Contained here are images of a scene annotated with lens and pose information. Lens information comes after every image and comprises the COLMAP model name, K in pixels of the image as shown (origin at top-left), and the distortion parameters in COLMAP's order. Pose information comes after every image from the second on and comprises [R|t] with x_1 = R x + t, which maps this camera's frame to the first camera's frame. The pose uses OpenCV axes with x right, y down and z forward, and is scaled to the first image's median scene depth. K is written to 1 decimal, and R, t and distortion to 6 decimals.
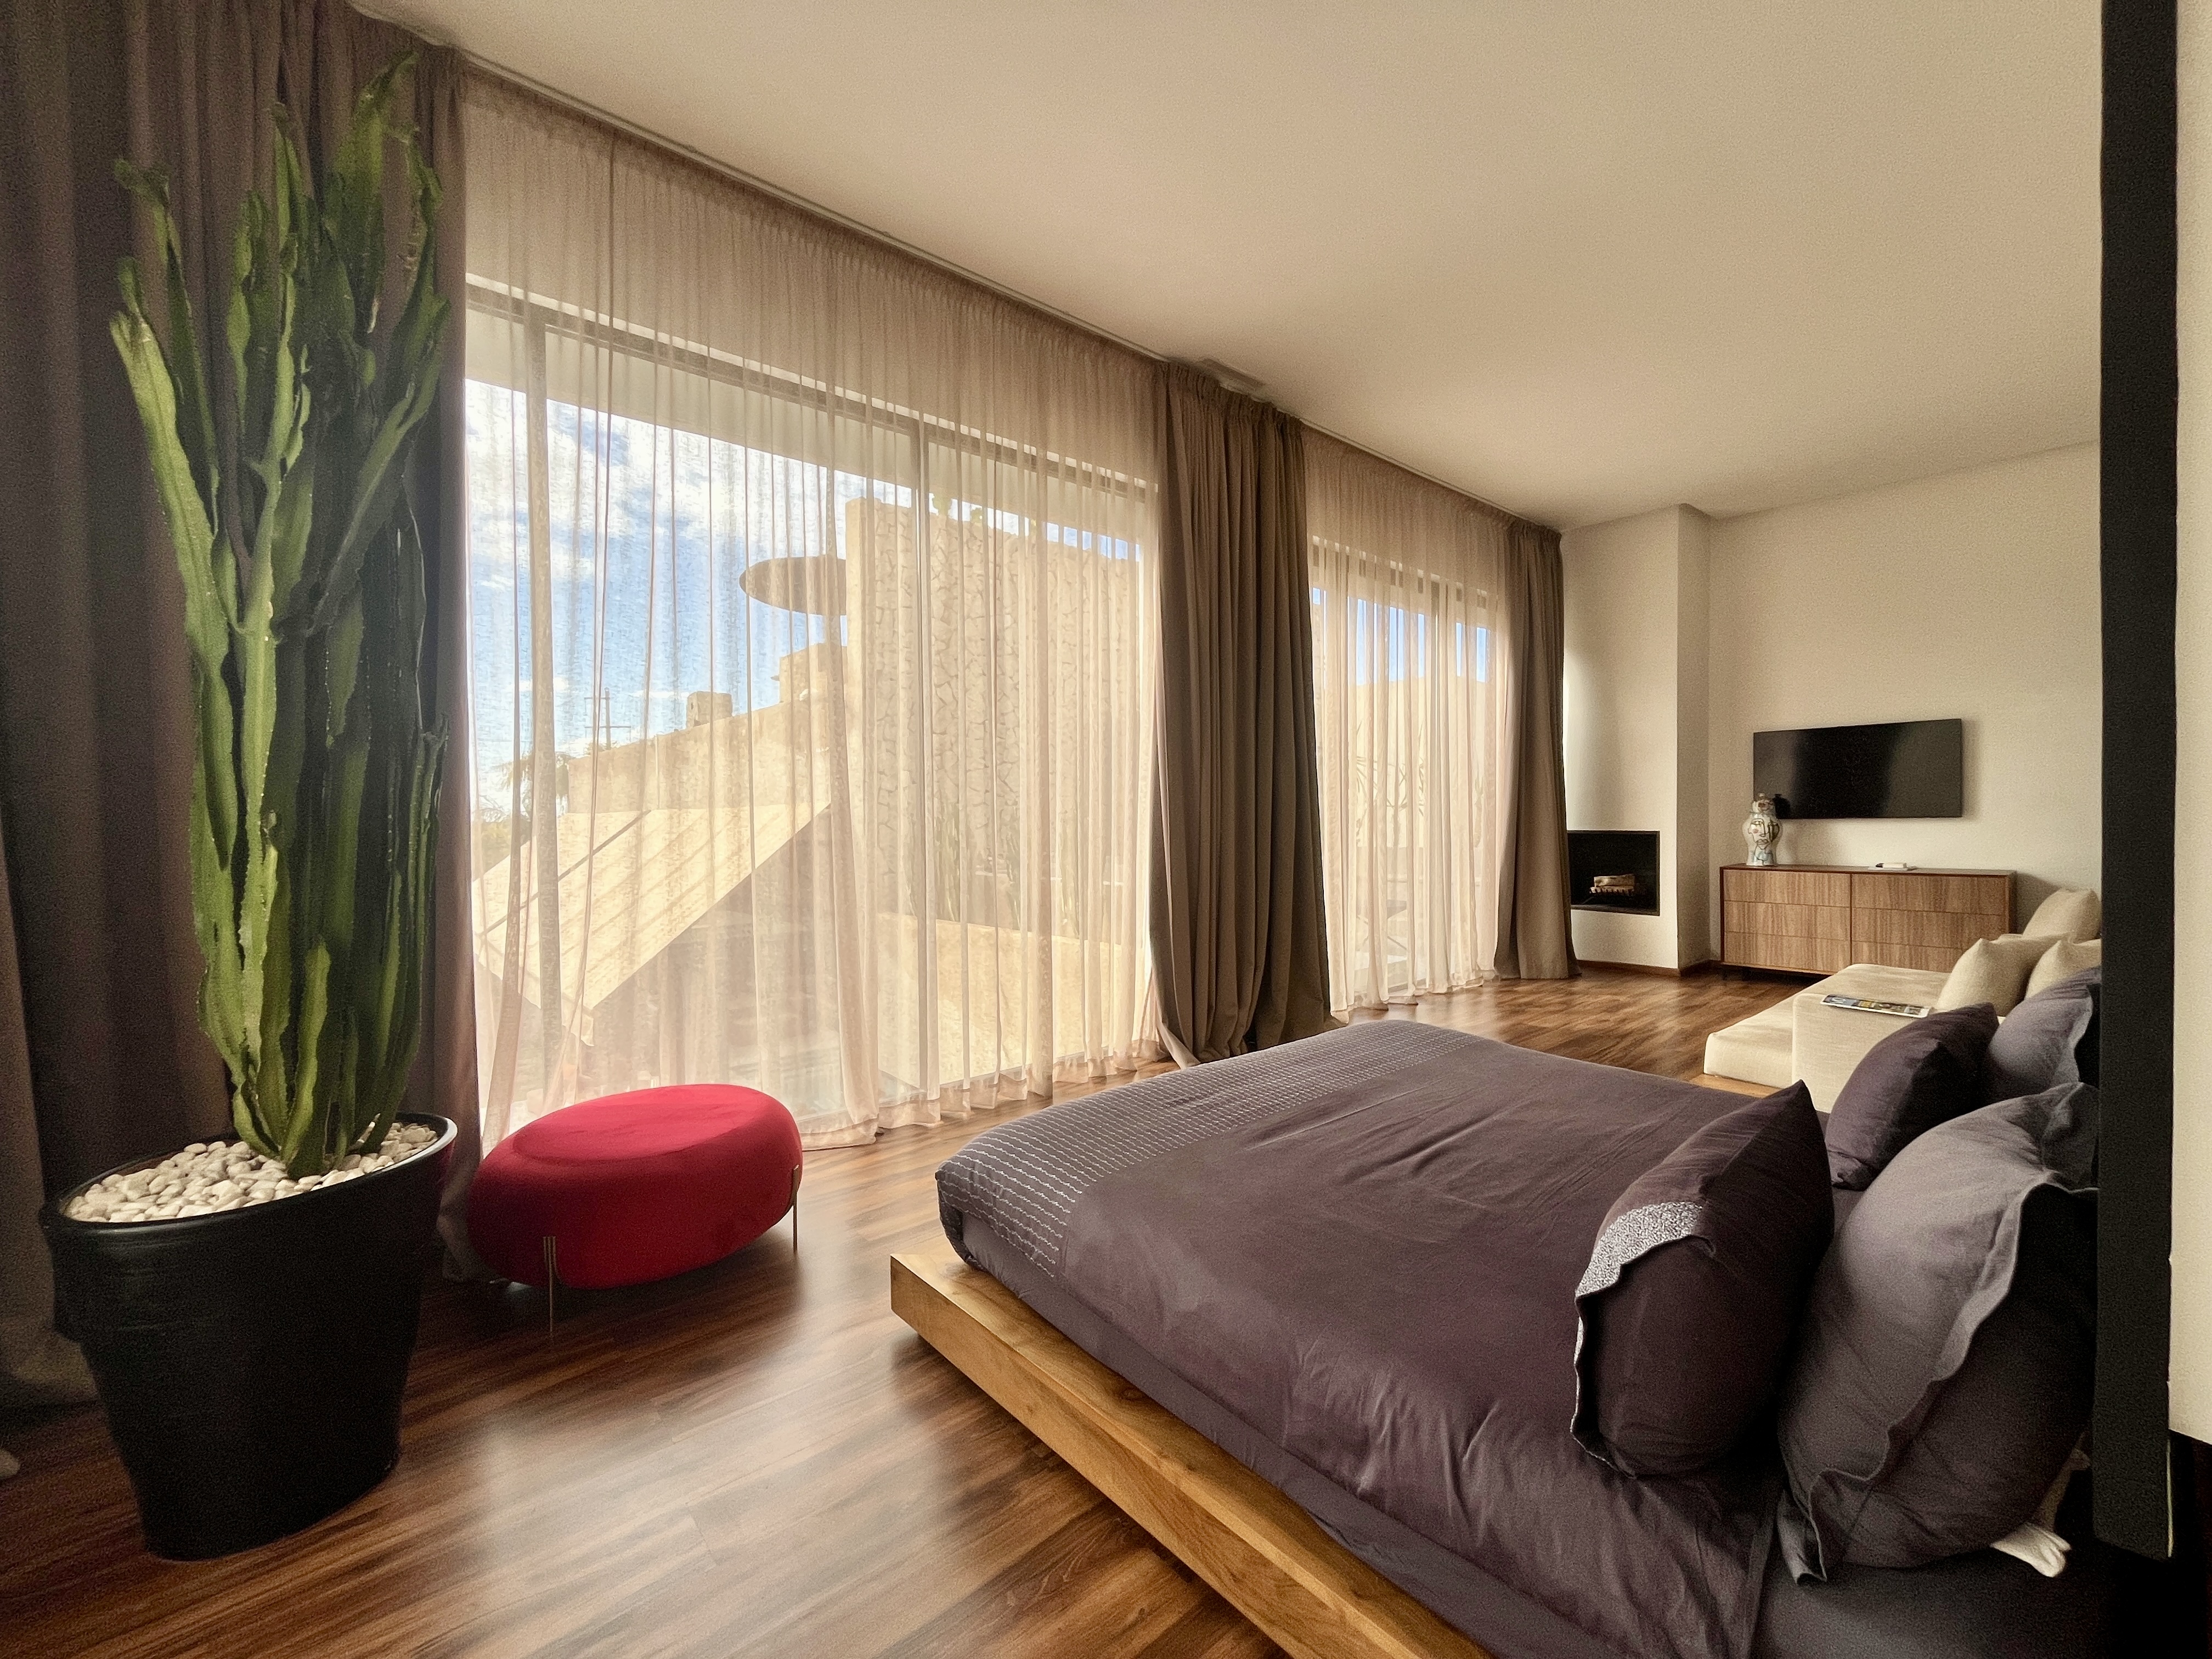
lens RADIAL K [[899.4, 0, 1106.0], [0, 899.4, 829.5], [0, 0, 1]] dist [-0.000513, -0.000254]
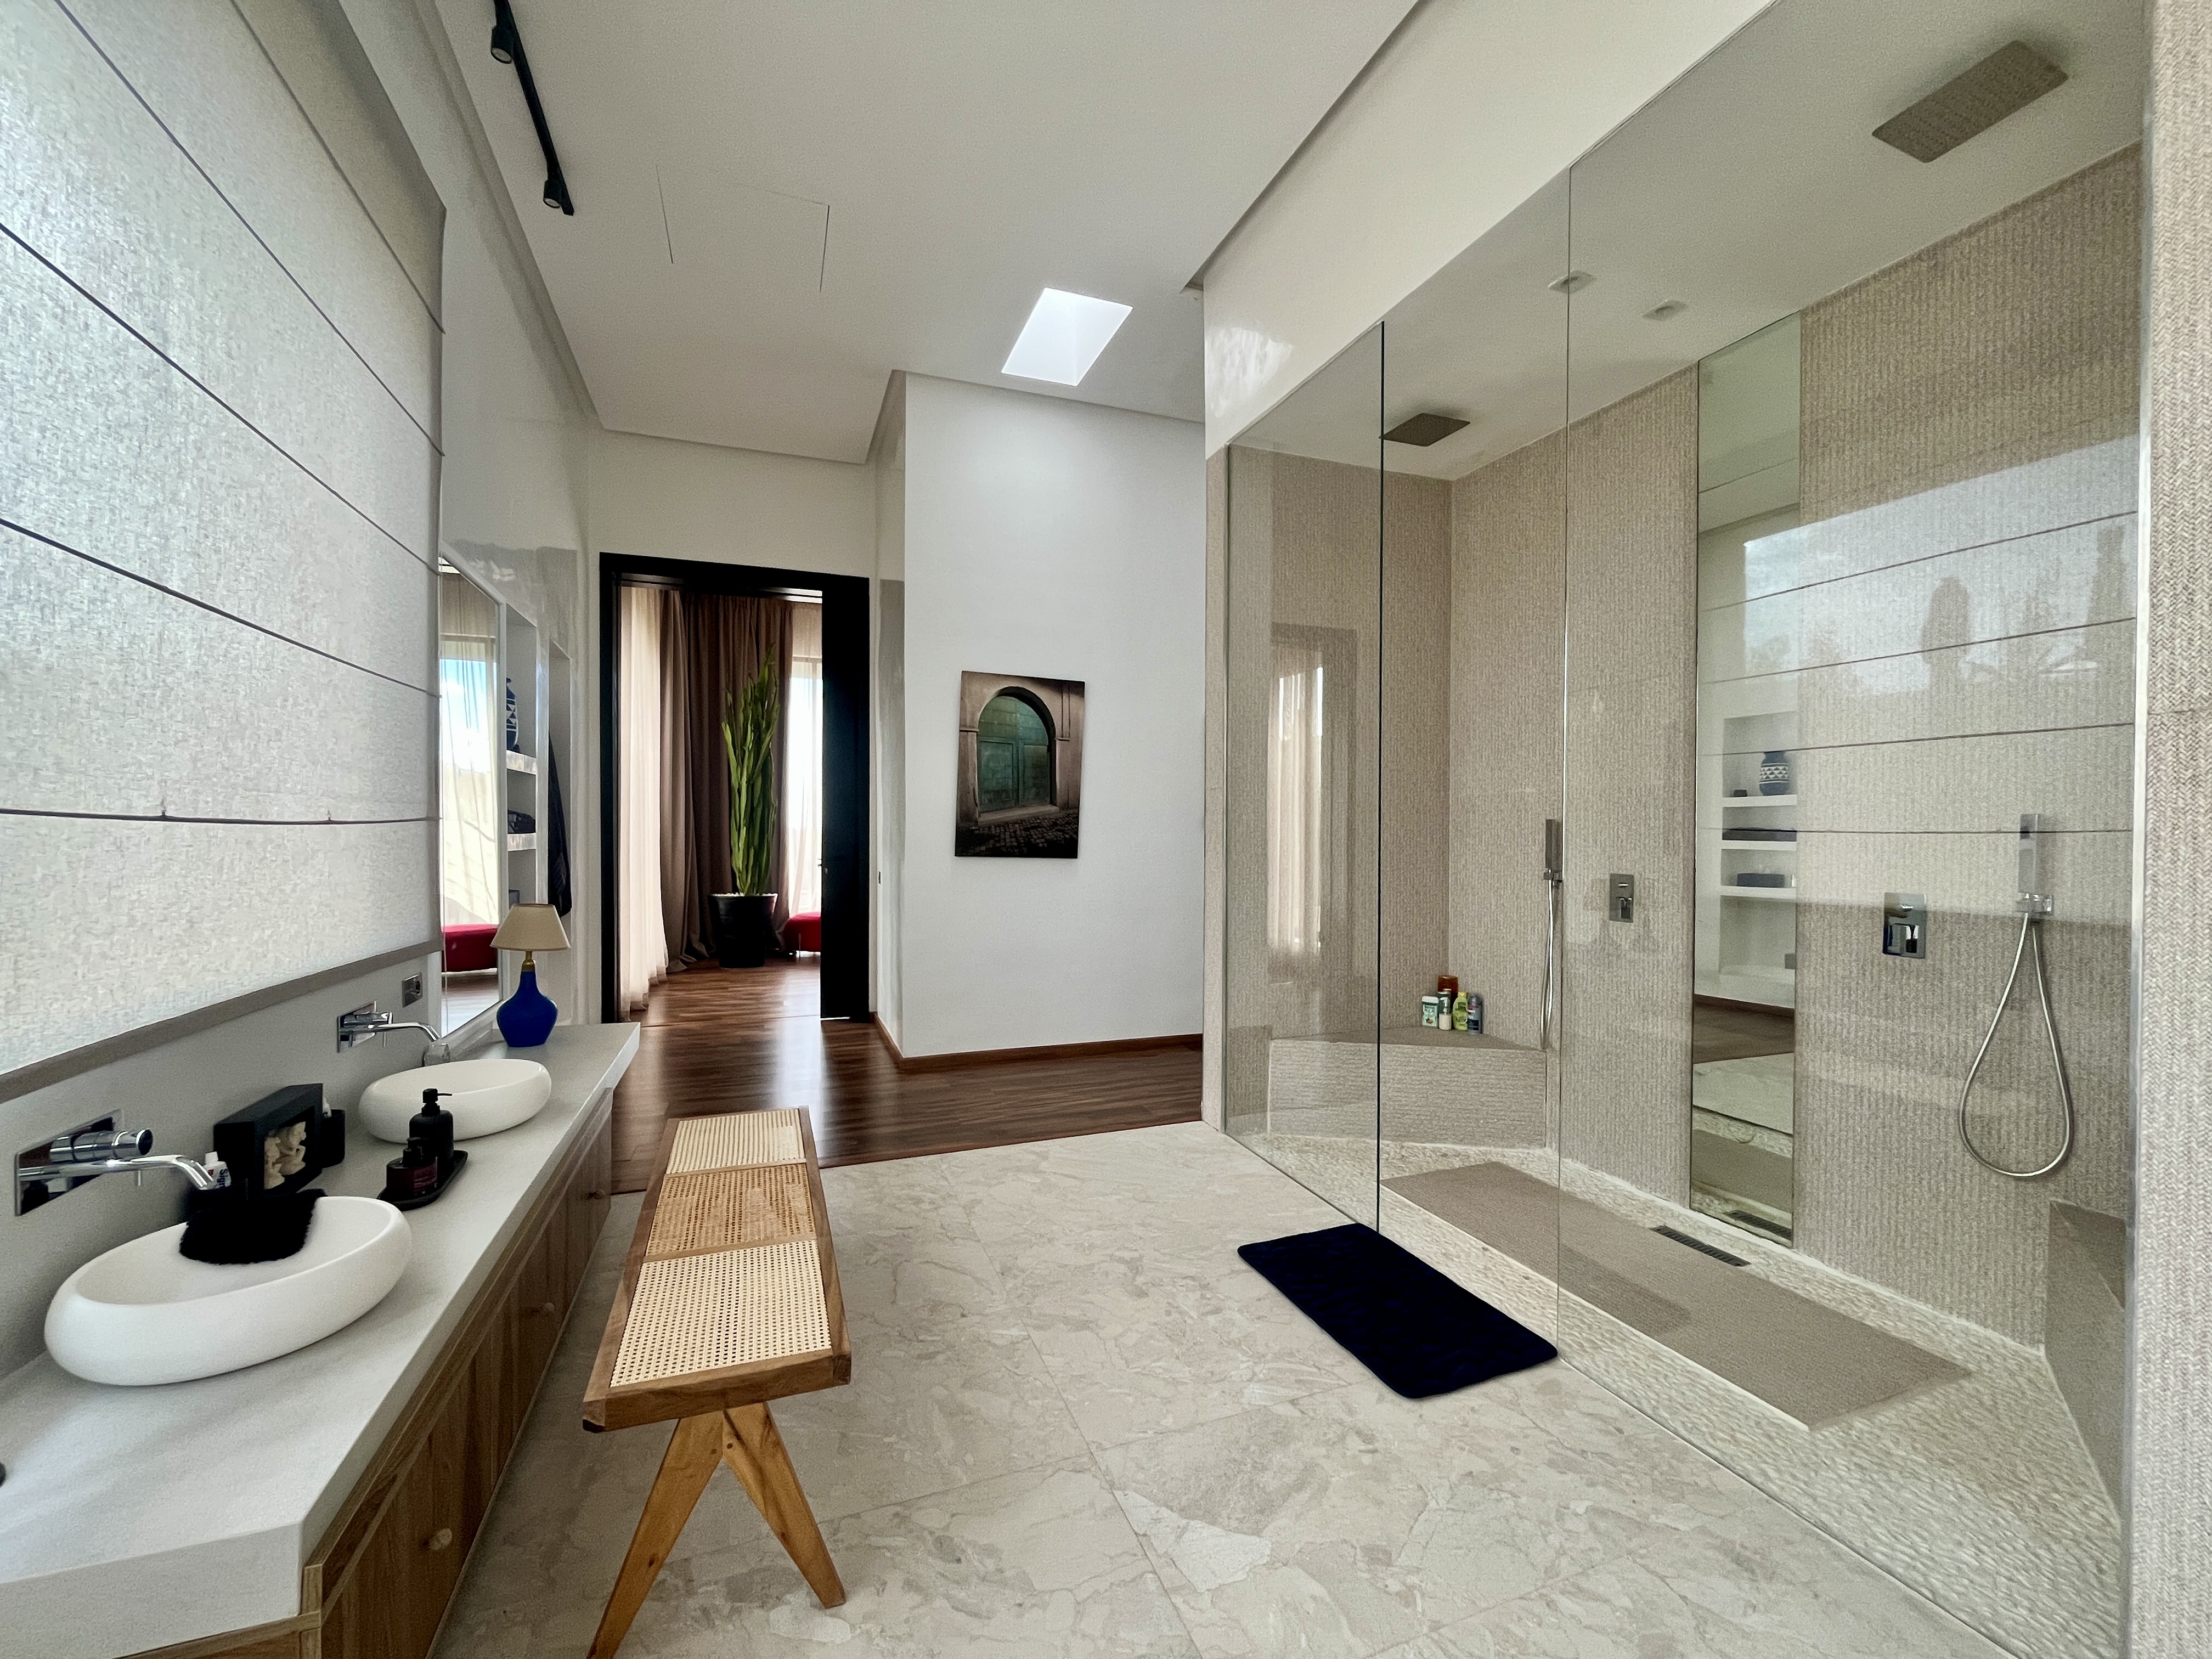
lens RADIAL K [[904.8, 0, 1106.0], [0, 904.8, 829.5], [0, 0, 1]] dist [-0.003362, -0.000226]
pose [[0.938587, 0.013343, -0.344785, 2.588642], [-0.018851, 0.999743, -0.012627, 0.057329], [0.344528, 0.018351, 0.938597, -2.912967]]
